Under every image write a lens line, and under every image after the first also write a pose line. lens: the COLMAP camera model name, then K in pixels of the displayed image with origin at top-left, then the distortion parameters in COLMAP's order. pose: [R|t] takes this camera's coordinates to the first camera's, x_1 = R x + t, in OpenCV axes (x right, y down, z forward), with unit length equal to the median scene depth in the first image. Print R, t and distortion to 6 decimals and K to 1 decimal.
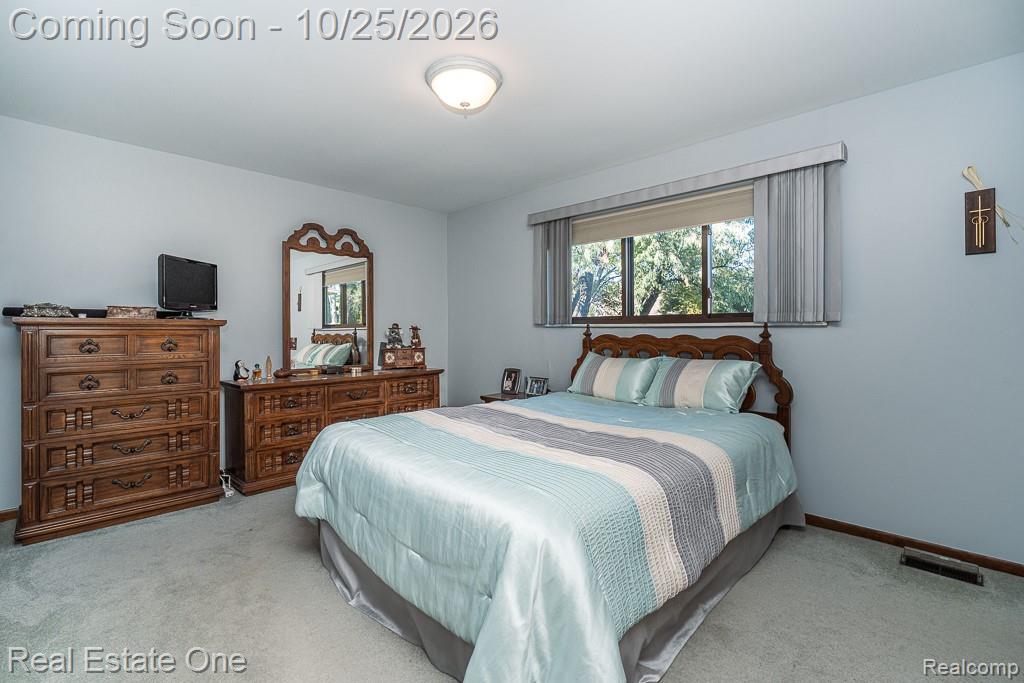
lens RADIAL K [[464.8, 0, 515.7], [0, 464.8, 343.5], [0, 0, 1]] dist [-0.001112, 0.000085]
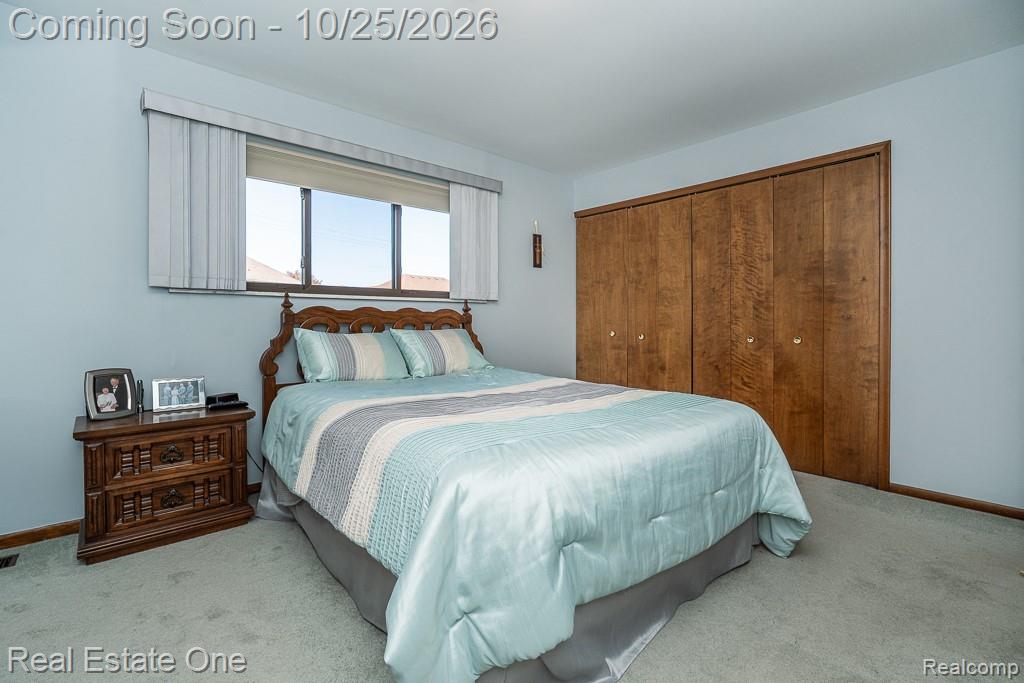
lens RADIAL K [[460.0, 0, 513.0], [0, 460.0, 334.7], [0, 0, 1]] dist [-0.000965, -0.000106]
pose [[0.072606, -0.057890, 0.995679, -0.677331], [0.004473, 0.998323, 0.057717, -0.018272], [-0.997351, 0.000264, 0.072743, 0.695642]]
